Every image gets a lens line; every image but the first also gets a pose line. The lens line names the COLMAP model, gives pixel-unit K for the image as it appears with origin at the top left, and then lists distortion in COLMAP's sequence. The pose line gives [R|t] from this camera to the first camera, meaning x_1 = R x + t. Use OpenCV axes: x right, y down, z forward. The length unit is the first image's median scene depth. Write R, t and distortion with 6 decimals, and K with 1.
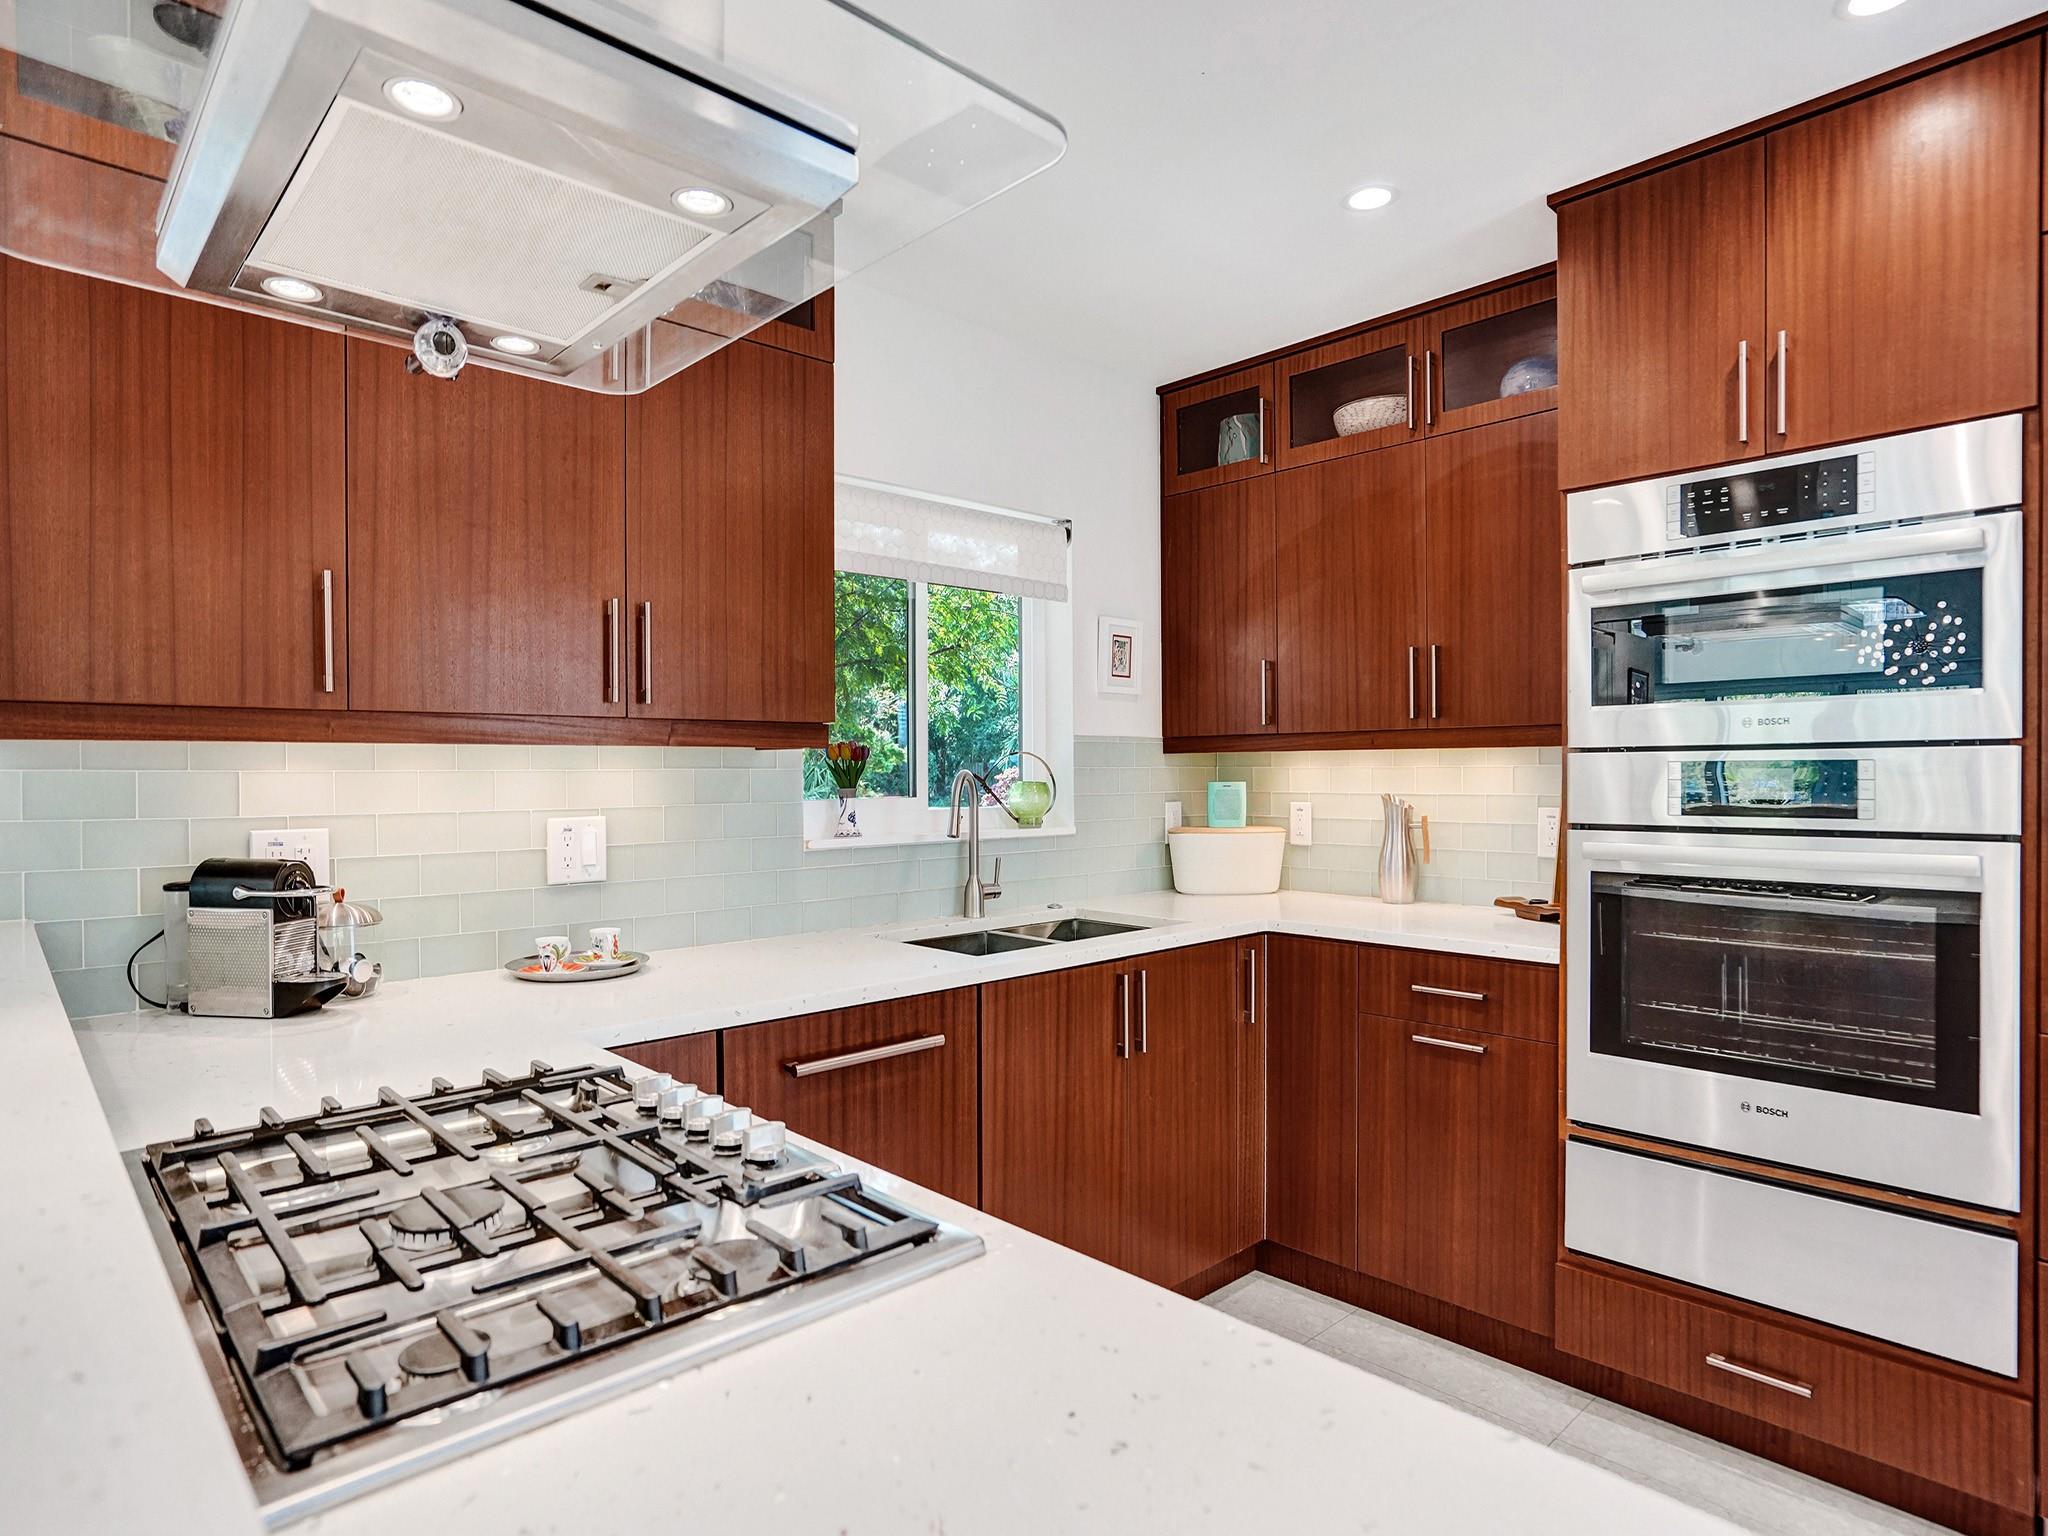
lens RADIAL K [[1121.7, 0, 1019.2], [0, 1121.7, 788.6], [0, 0, 1]] dist [0.001731, 0.001693]
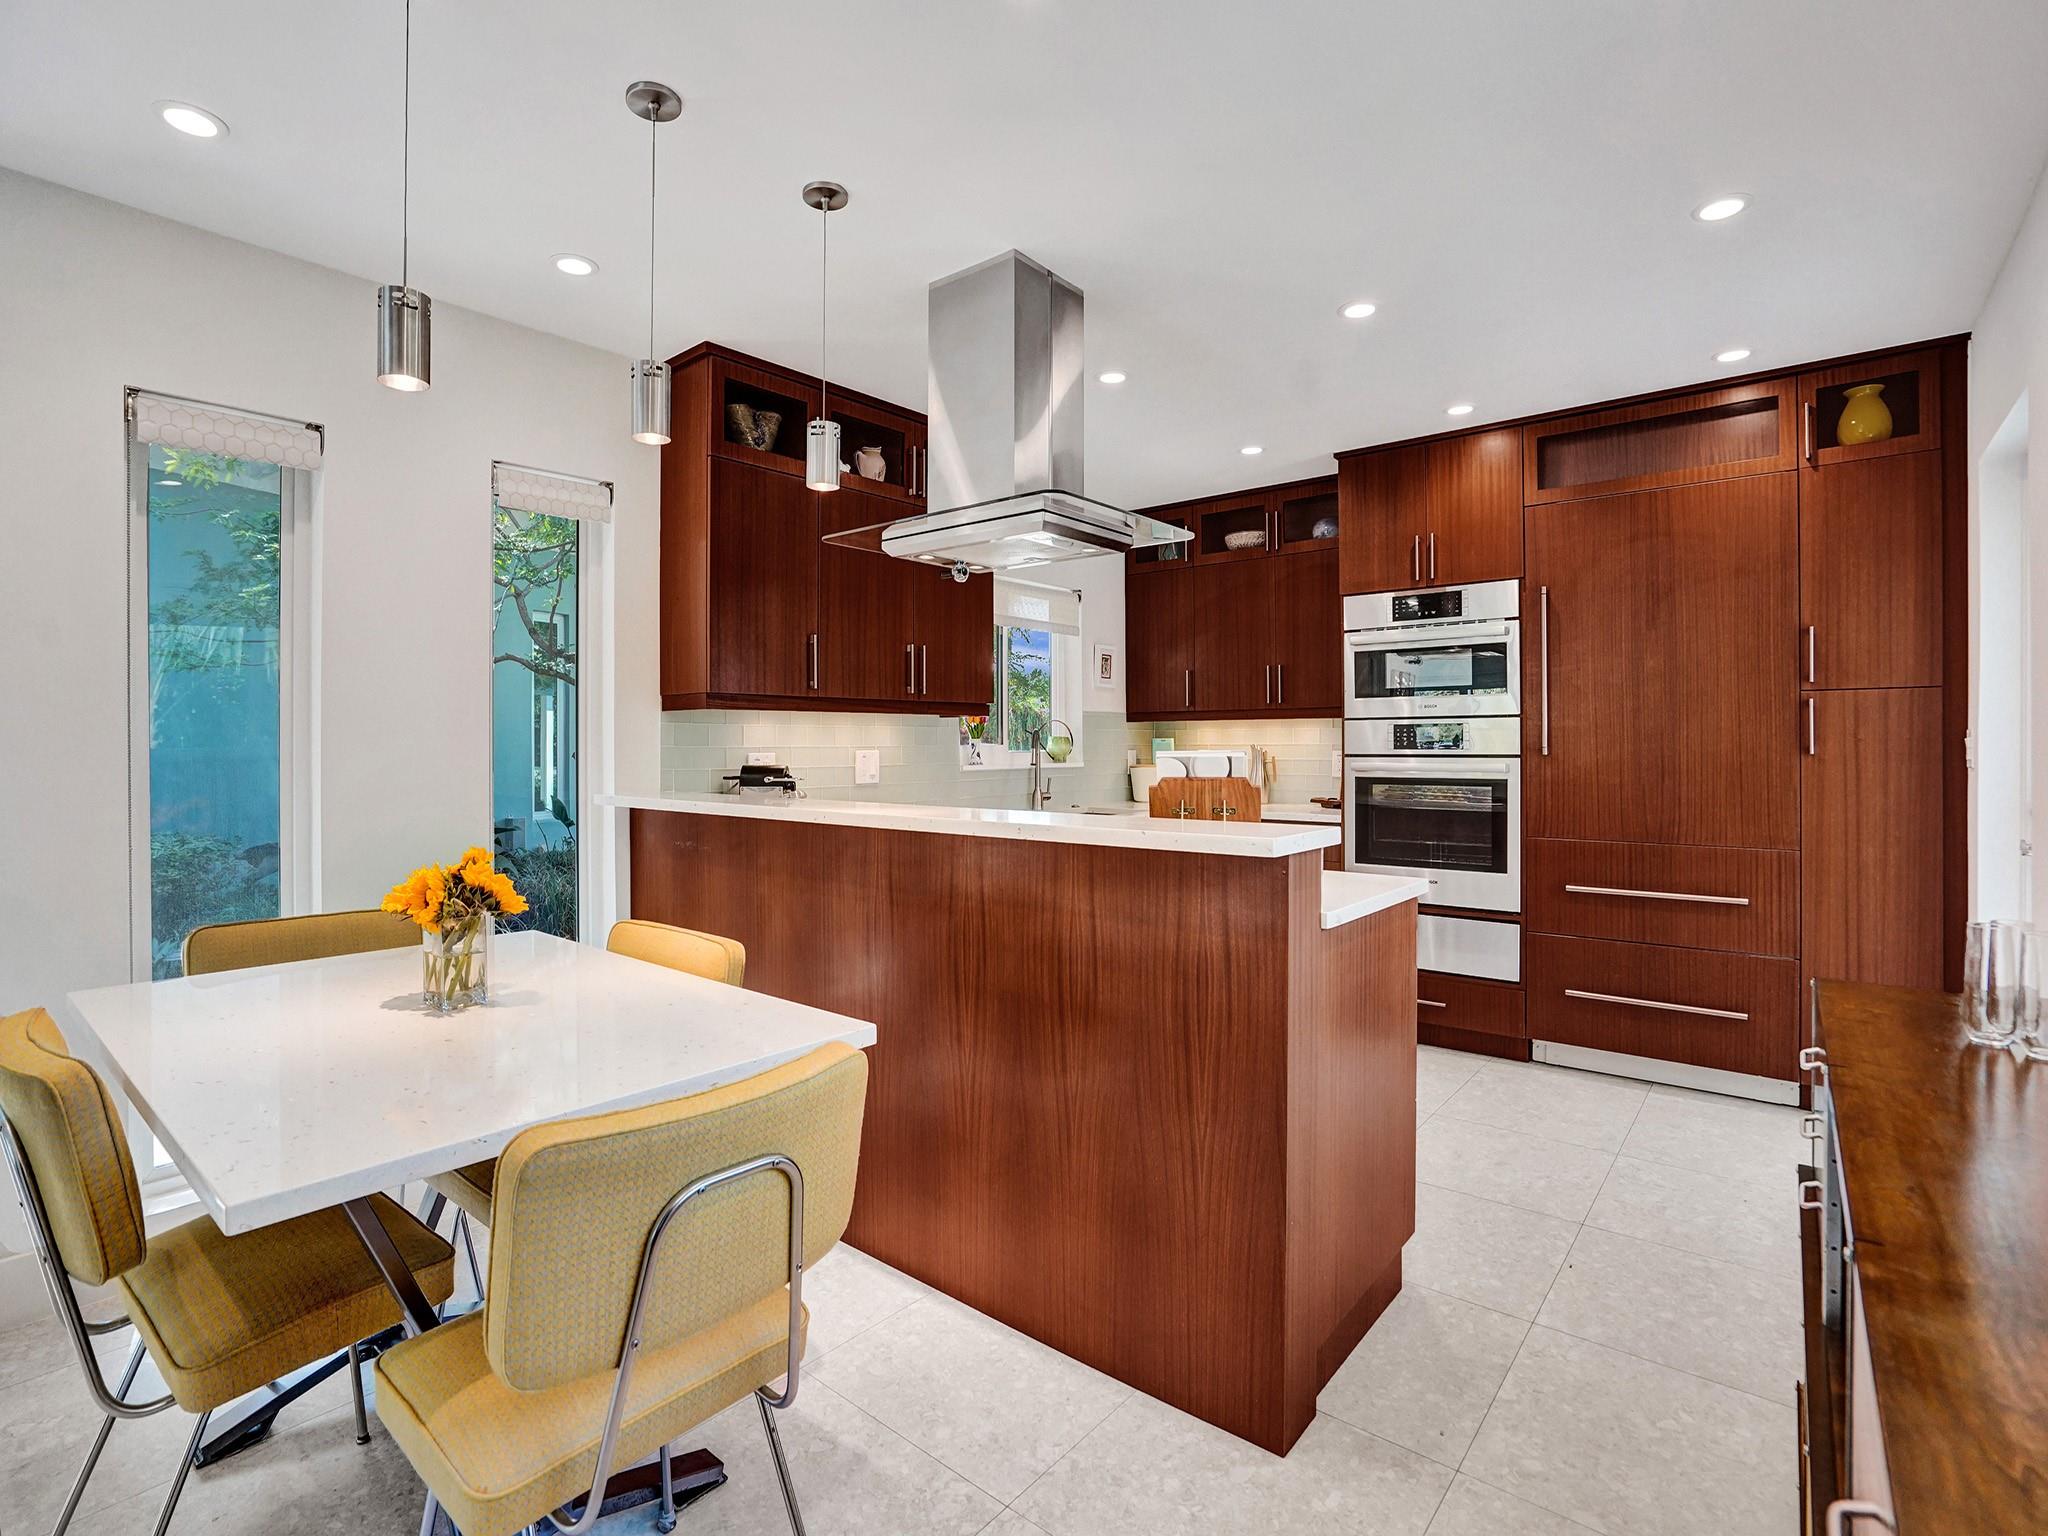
lens RADIAL K [[969.8, 0, 1027.4], [0, 969.8, 750.4], [0, 0, 1]] dist [-0.021043, 0.001070]
pose [[0.992421, 0.001224, 0.122875, -0.266026], [-0.000134, 0.999961, -0.008878, 0.033084], [-0.122881, 0.008794, 0.992382, -0.597964]]
